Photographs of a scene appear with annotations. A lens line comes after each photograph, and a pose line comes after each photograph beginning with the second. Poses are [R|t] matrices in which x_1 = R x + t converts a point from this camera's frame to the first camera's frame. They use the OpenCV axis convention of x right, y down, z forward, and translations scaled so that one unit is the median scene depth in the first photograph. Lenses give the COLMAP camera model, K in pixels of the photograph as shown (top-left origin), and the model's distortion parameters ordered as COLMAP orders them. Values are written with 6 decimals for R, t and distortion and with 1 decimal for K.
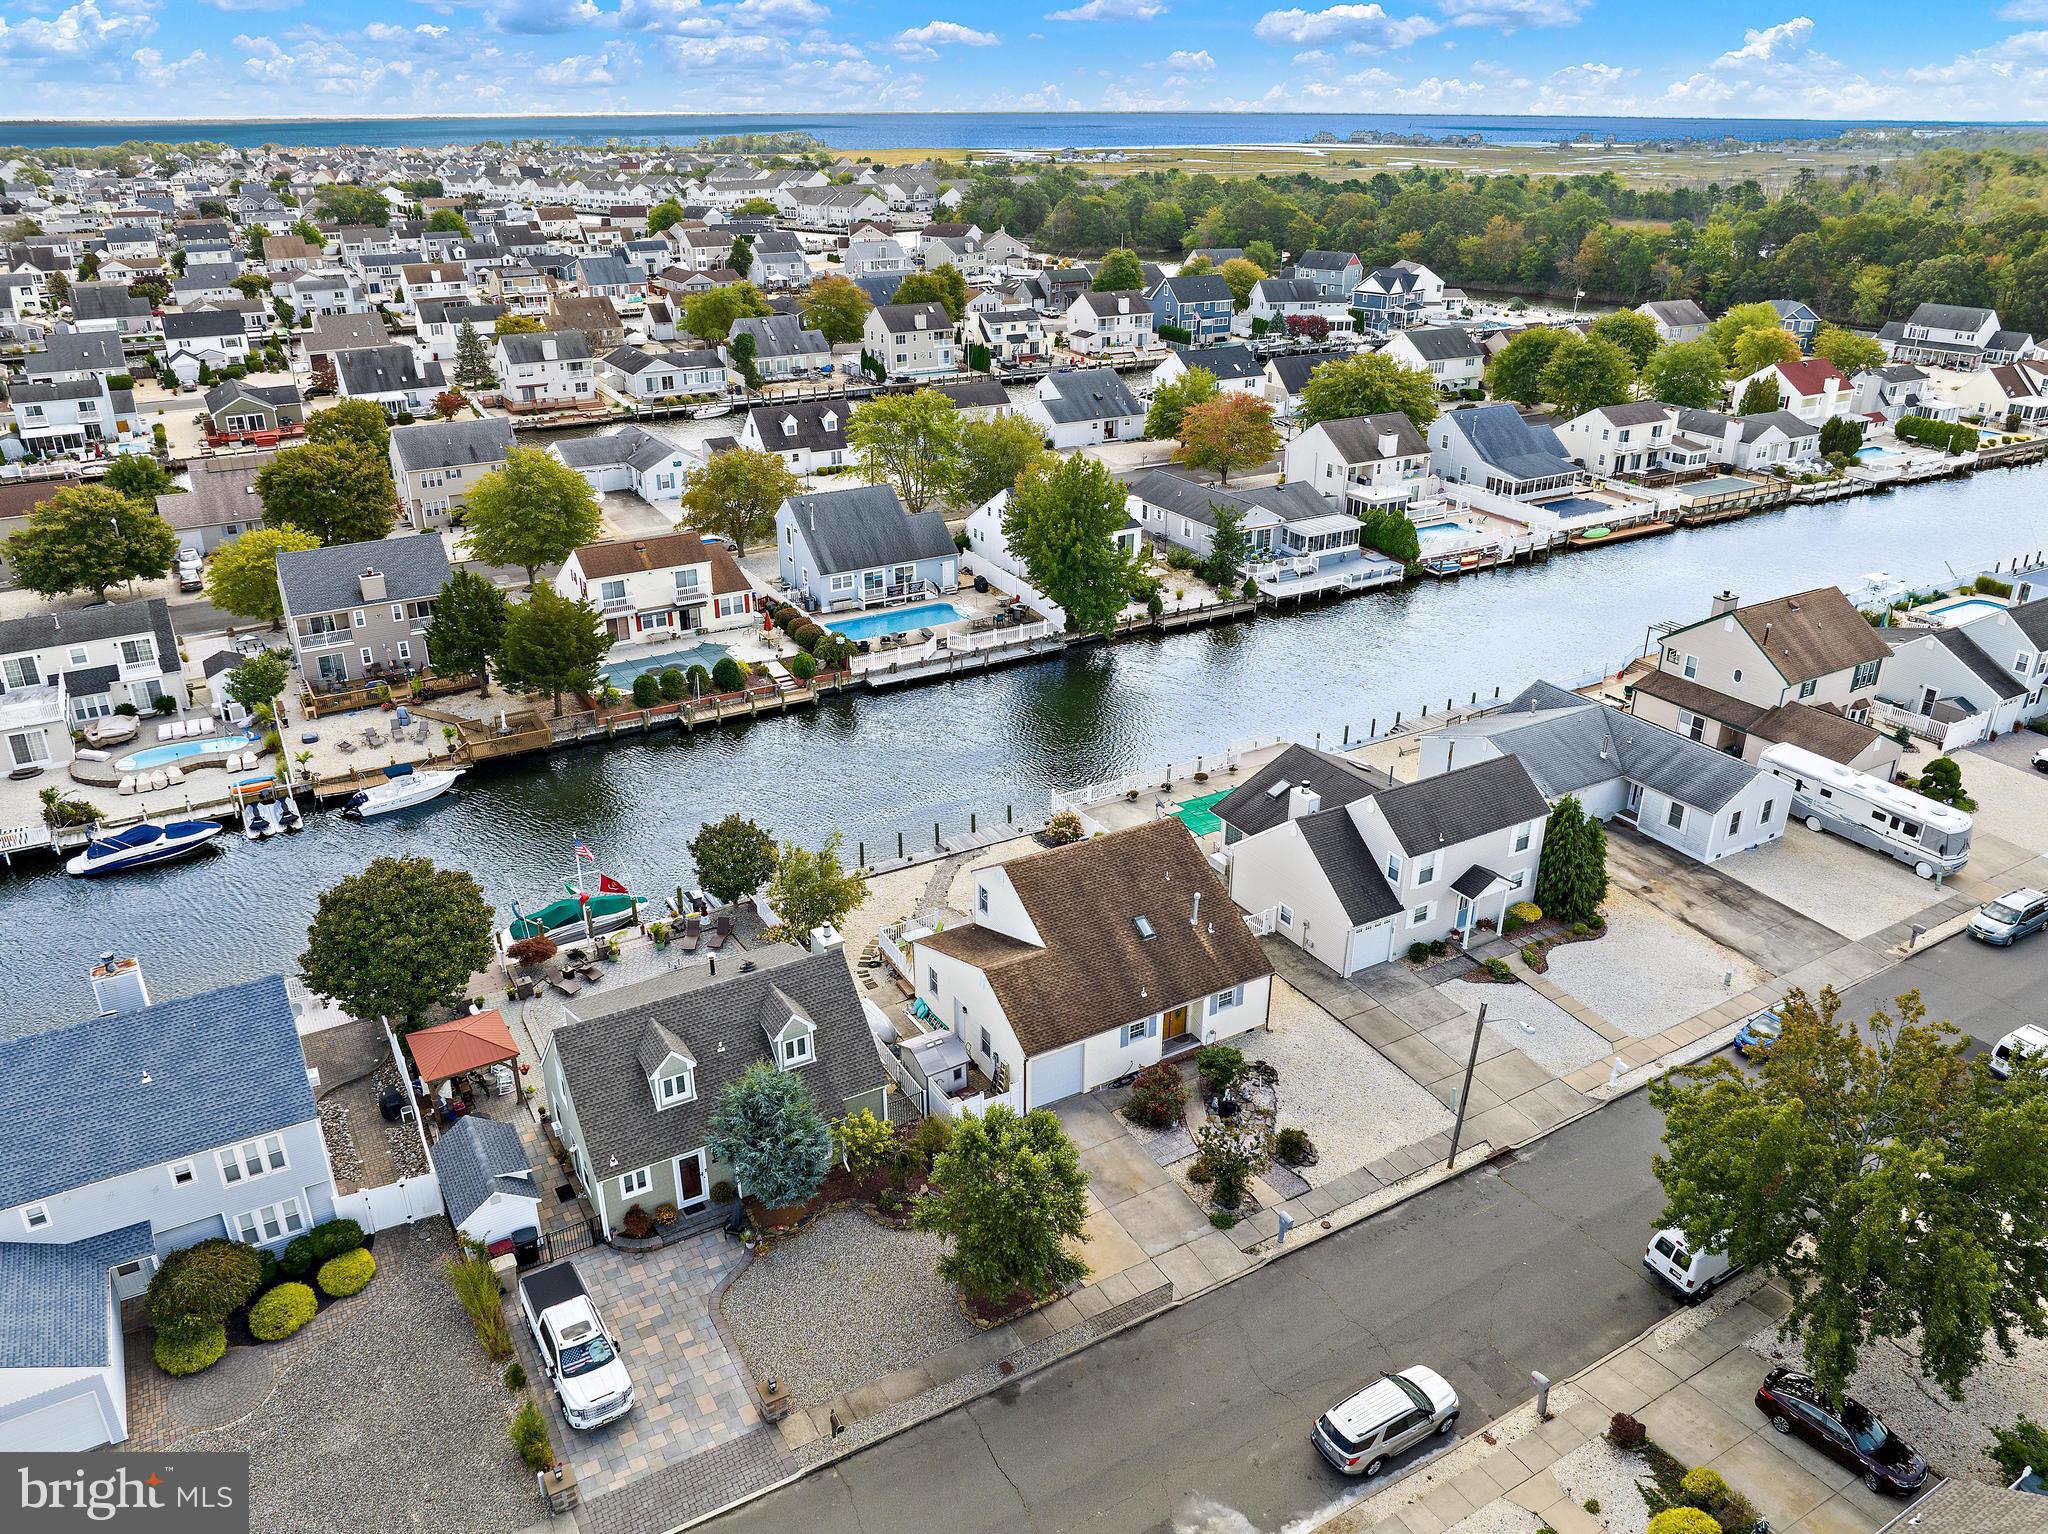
lens RADIAL K [[1460.1, 0, 1039.0], [0, 1460.1, 756.5], [0, 0, 1]] dist [-0.038895, 0.001302]
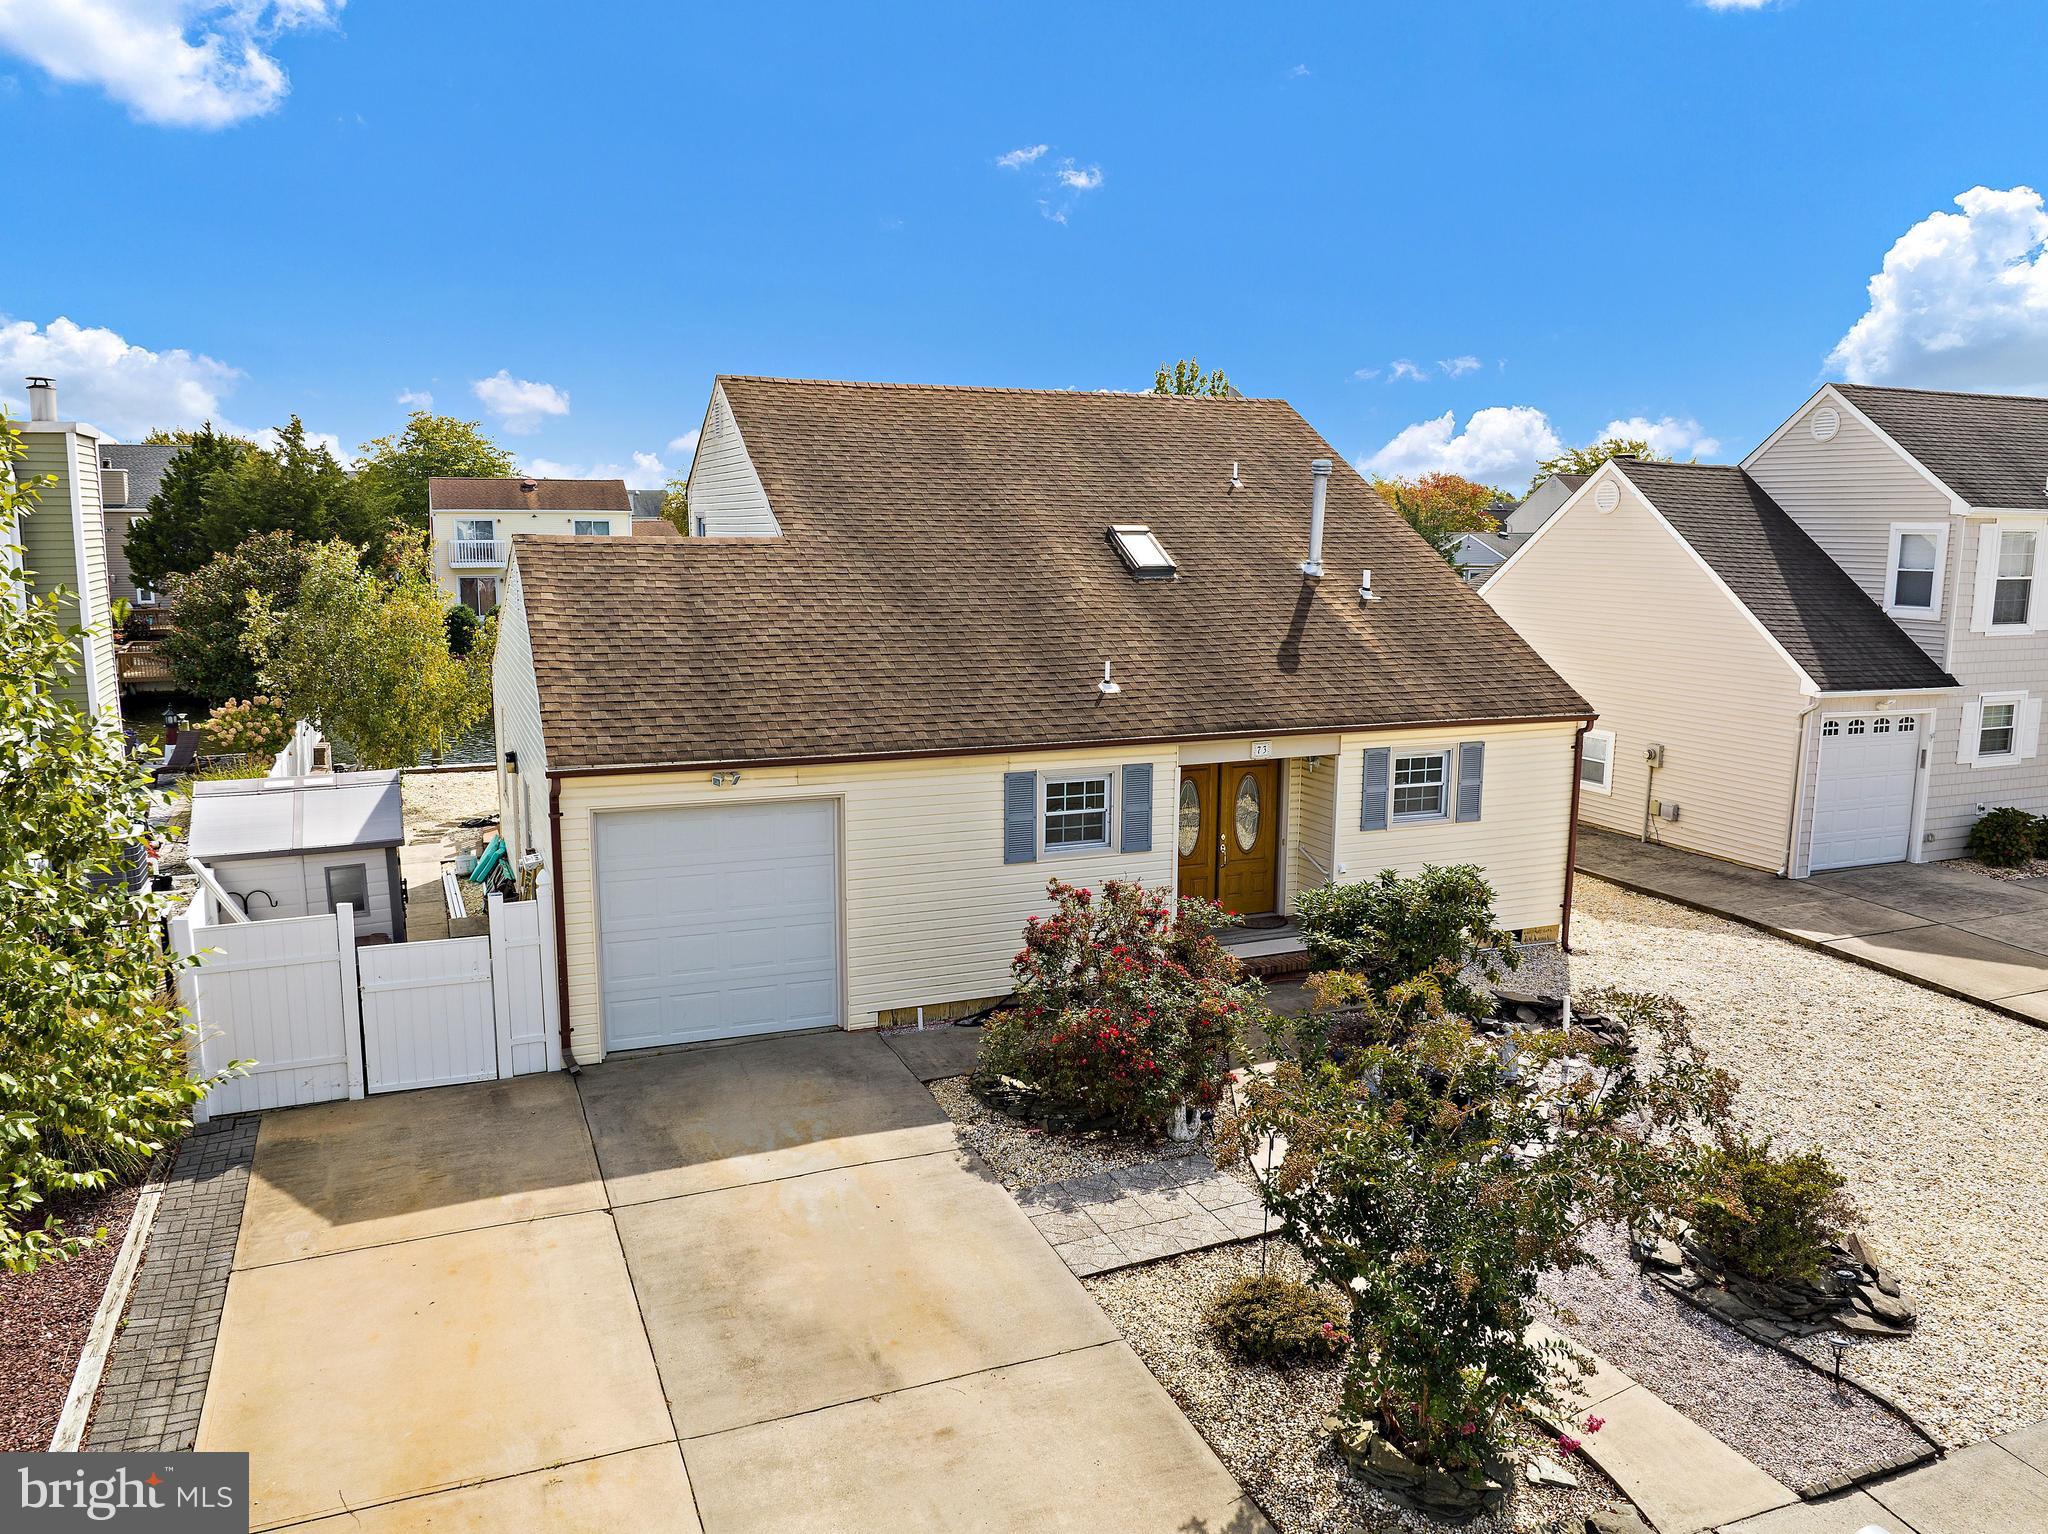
lens RADIAL K [[1460.1, 0, 1033.1], [0, 1460.1, 773.0], [0, 0, 1]] dist [-0.038895, 0.001302]
pose [[0.990271, 0.019505, -0.137779, 0.056562], [-0.054131, 0.966139, -0.252280, 0.146324], [0.128193, 0.257284, 0.957795, 0.439319]]
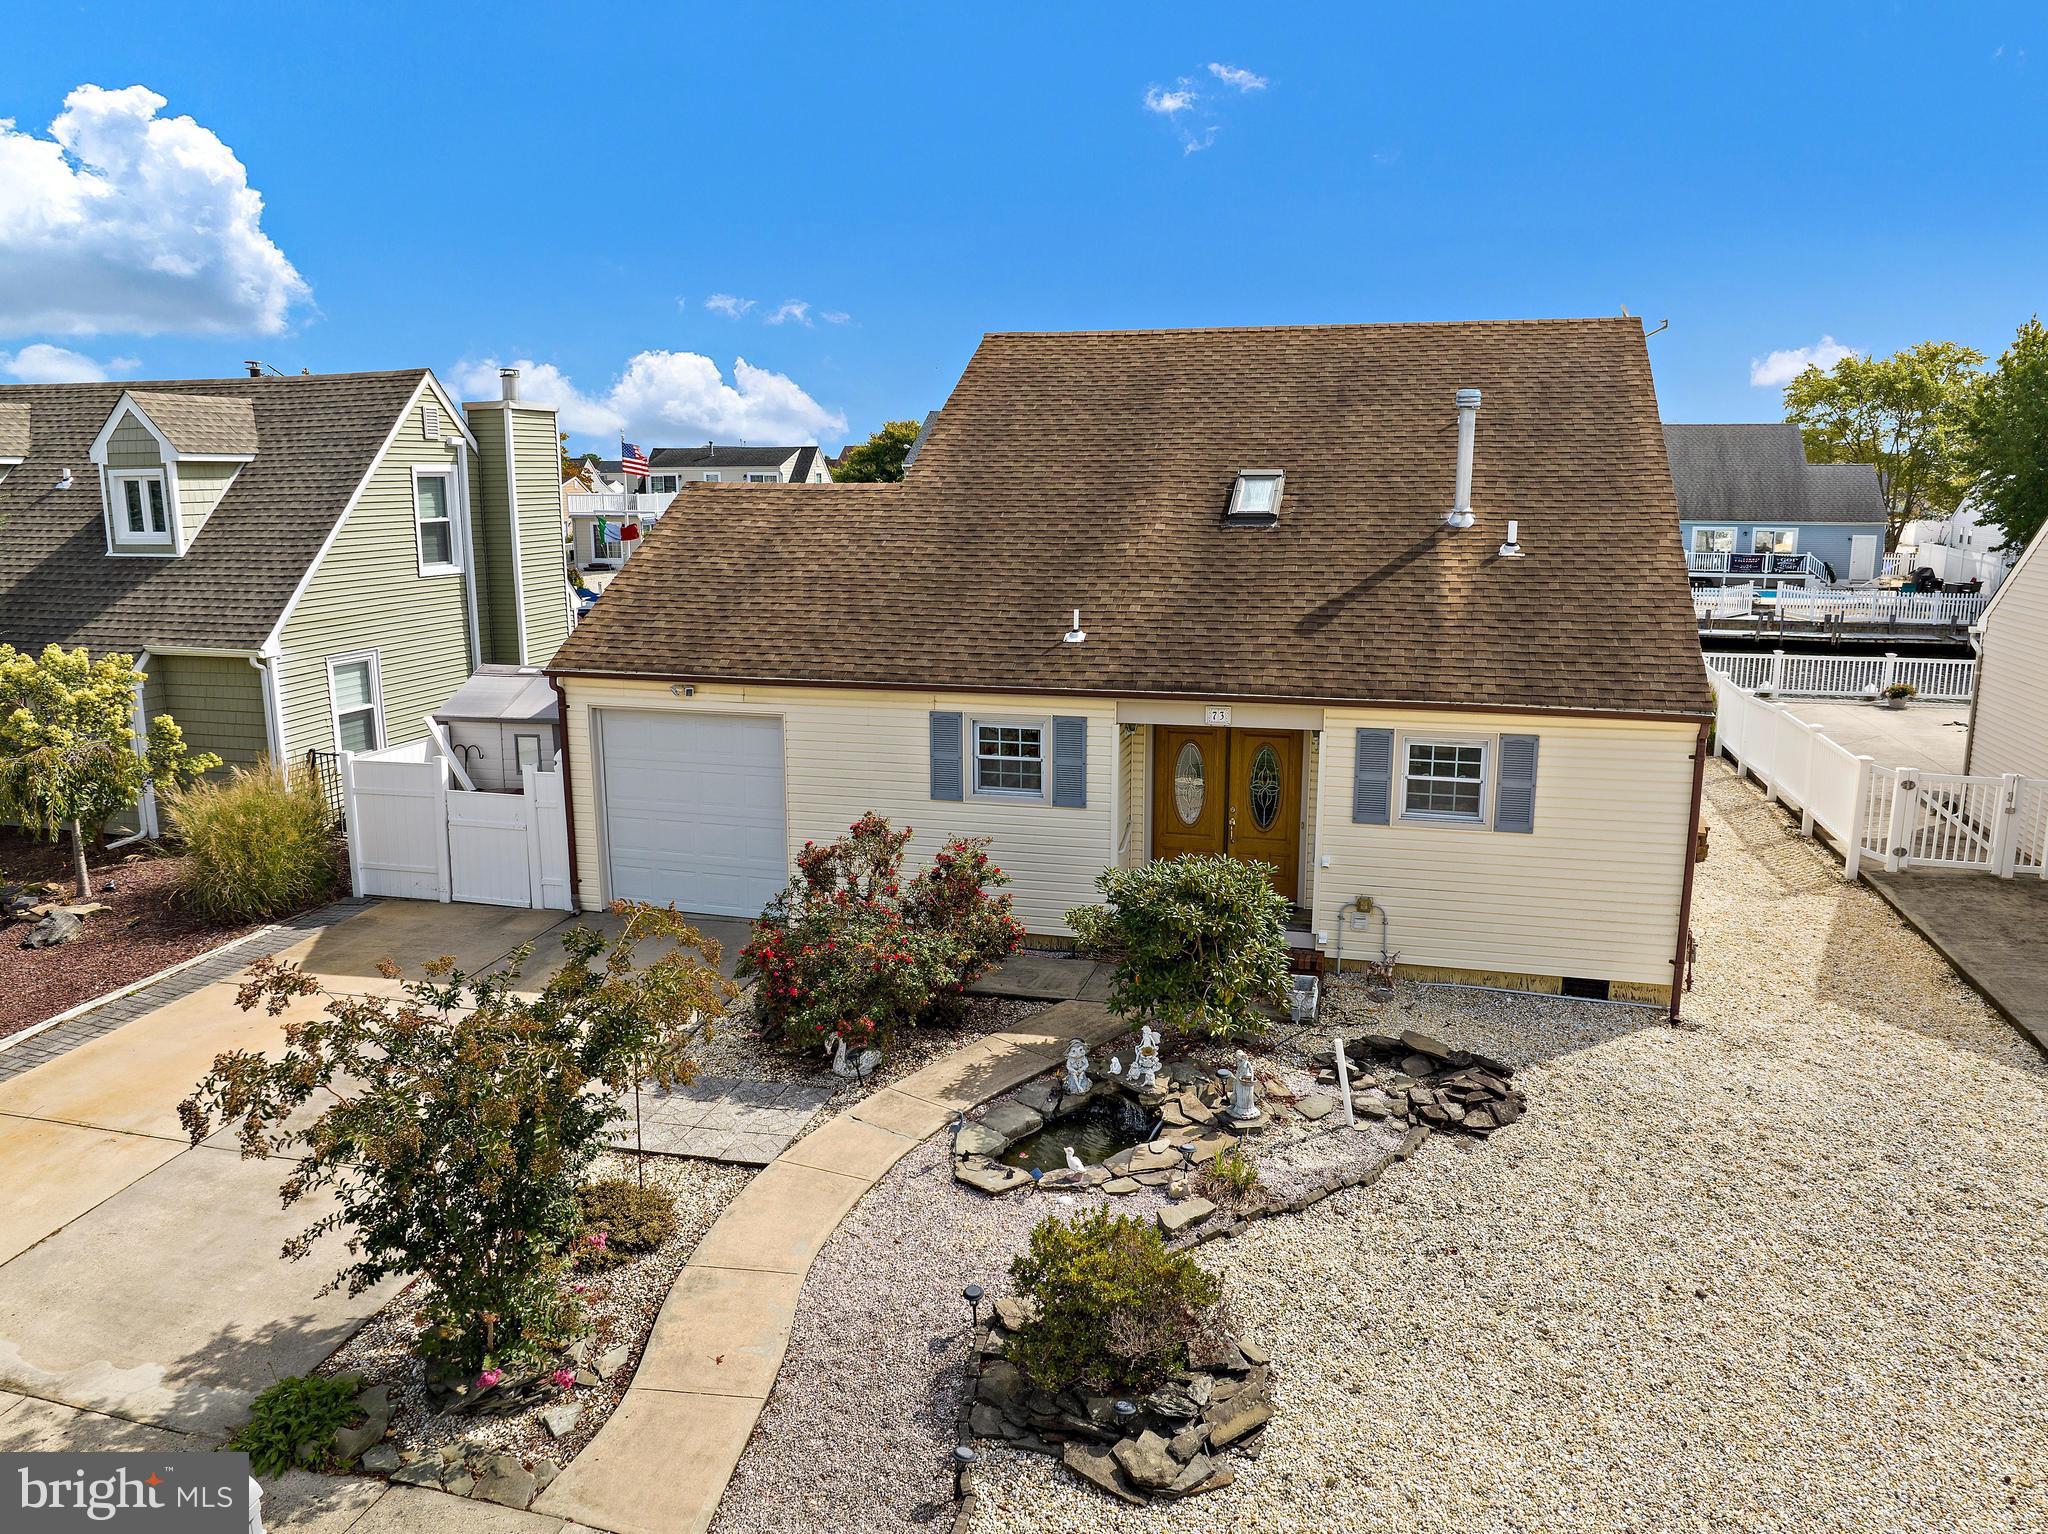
lens RADIAL K [[1460.1, 0, 1039.2], [0, 1460.1, 749.4], [0, 0, 1]] dist [-0.038895, 0.001302]
pose [[0.692675, 0.122269, -0.710810, 0.151889], [-0.288754, 0.950109, -0.117956, 0.127447], [0.660925, 0.286954, 0.693423, 0.483926]]
